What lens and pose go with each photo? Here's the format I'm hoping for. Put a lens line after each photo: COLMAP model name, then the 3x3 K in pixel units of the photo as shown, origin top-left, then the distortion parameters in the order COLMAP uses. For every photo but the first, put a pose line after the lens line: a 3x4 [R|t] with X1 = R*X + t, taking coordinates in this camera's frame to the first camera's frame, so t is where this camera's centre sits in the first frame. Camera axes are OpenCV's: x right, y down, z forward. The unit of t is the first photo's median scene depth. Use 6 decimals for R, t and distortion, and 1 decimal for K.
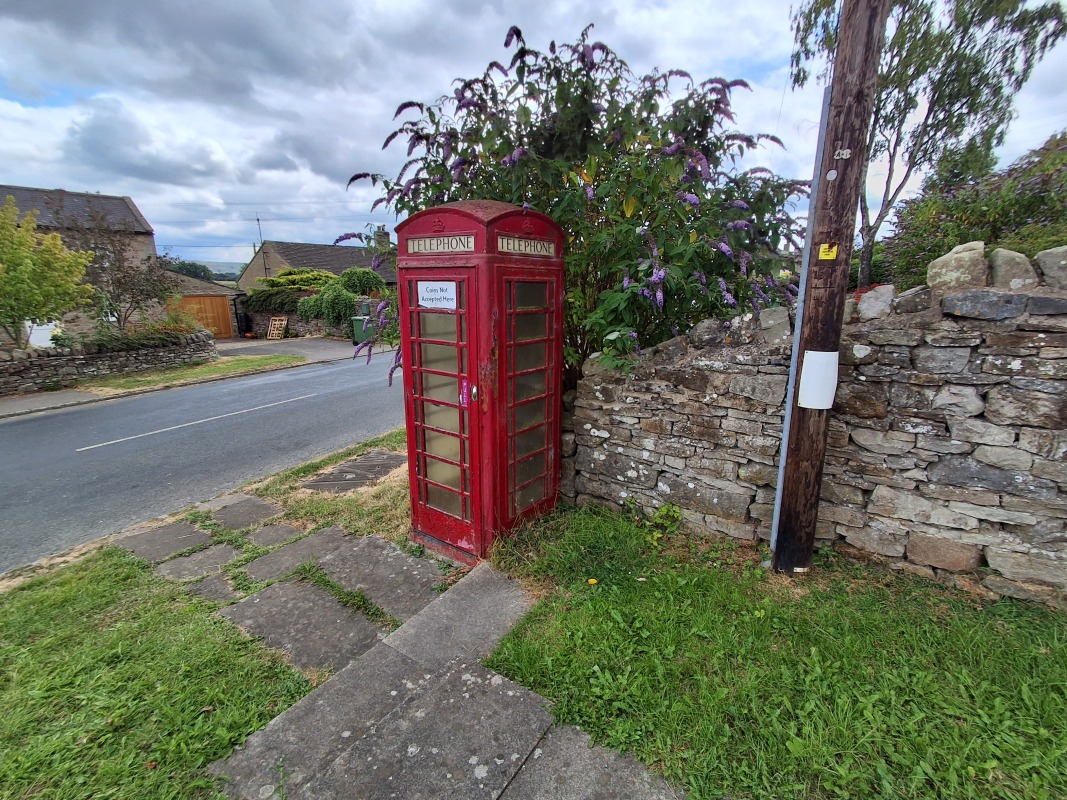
lens RADIAL K [[488.1, 0, 533.5], [0, 488.1, 400.0], [0, 0, 1]] dist [-0.001243, 0.013453]
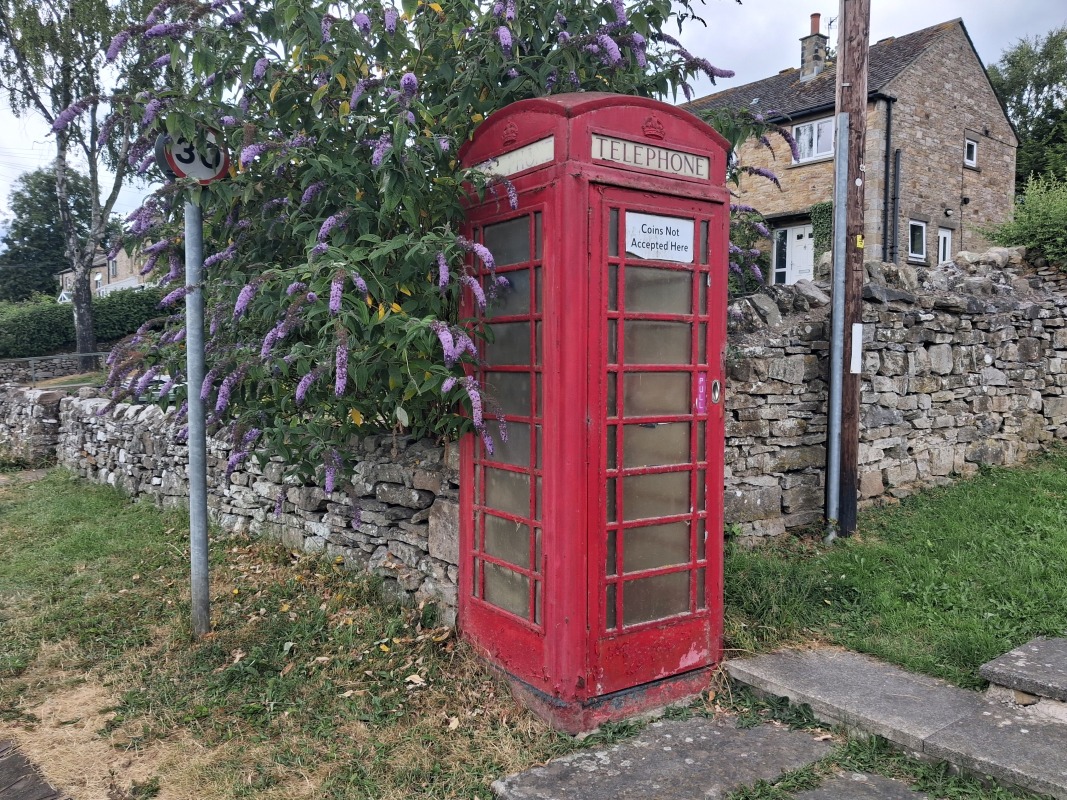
lens RADIAL K [[839.4, 0, 538.2], [0, 839.4, 409.0], [0, 0, 1]] dist [0.042871, -0.059305]
pose [[0.333159, -0.054556, 0.941291, -1.150503], [0.212332, 0.977022, -0.018526, -0.018880], [-0.918651, 0.206038, 0.337088, 0.768372]]
